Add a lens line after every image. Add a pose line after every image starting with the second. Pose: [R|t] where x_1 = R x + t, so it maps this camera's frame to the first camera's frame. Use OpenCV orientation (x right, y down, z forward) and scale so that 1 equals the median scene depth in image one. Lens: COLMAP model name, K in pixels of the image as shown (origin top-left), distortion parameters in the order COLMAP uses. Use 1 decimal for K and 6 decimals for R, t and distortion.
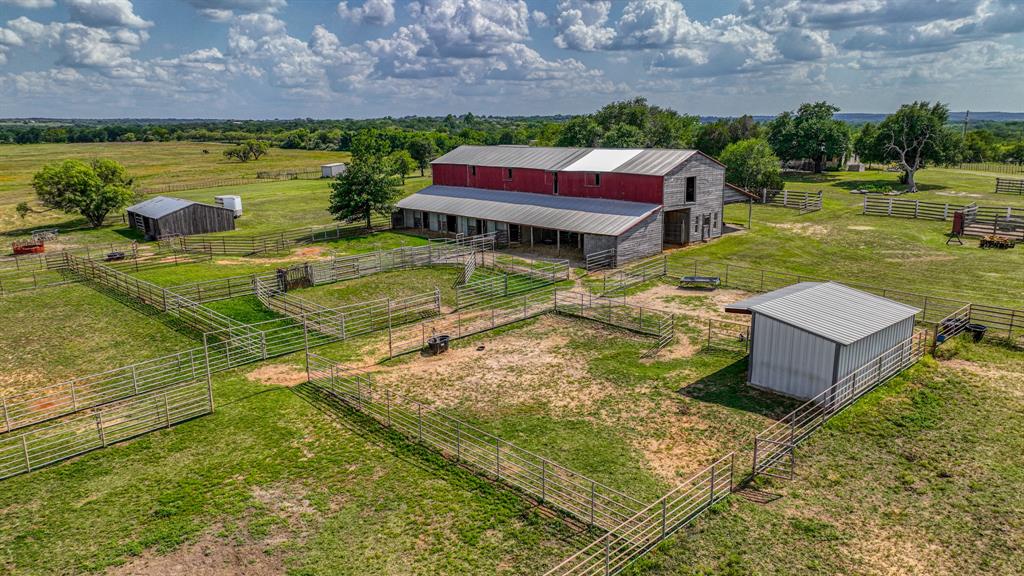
lens RADIAL K [[704.1, 0, 512.0], [0, 704.1, 288.0], [0, 0, 1]] dist [0.026619, -0.000183]
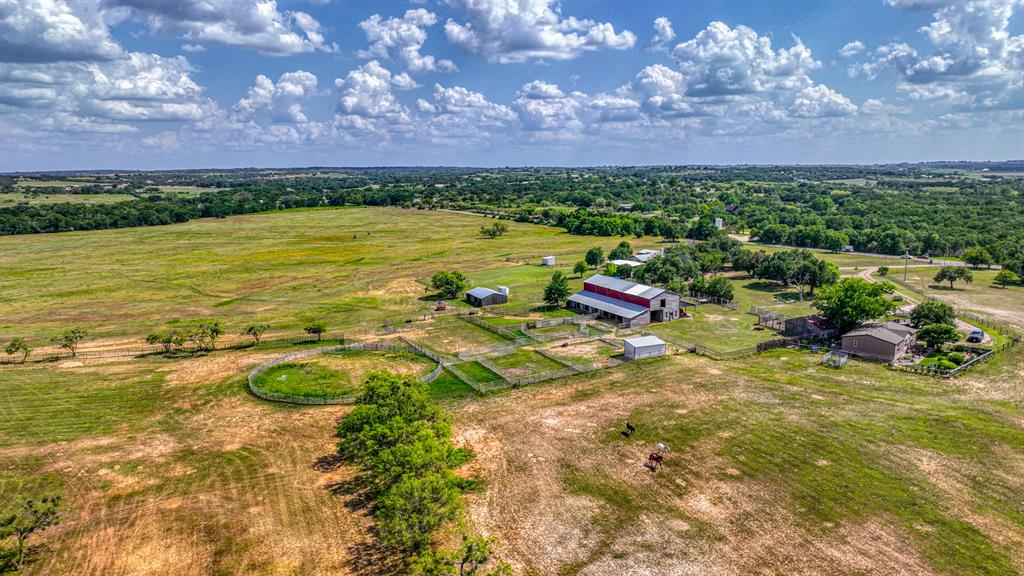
lens RADIAL K [[704.1, 0, 512.0], [0, 704.1, 288.0], [0, 0, 1]] dist [0.026619, -0.000183]
pose [[0.953587, 0.046705, -0.297475, 0.523720], [-0.064306, 0.996694, -0.049653, -0.017134], [0.294172, 0.066477, 0.953438, -1.971176]]
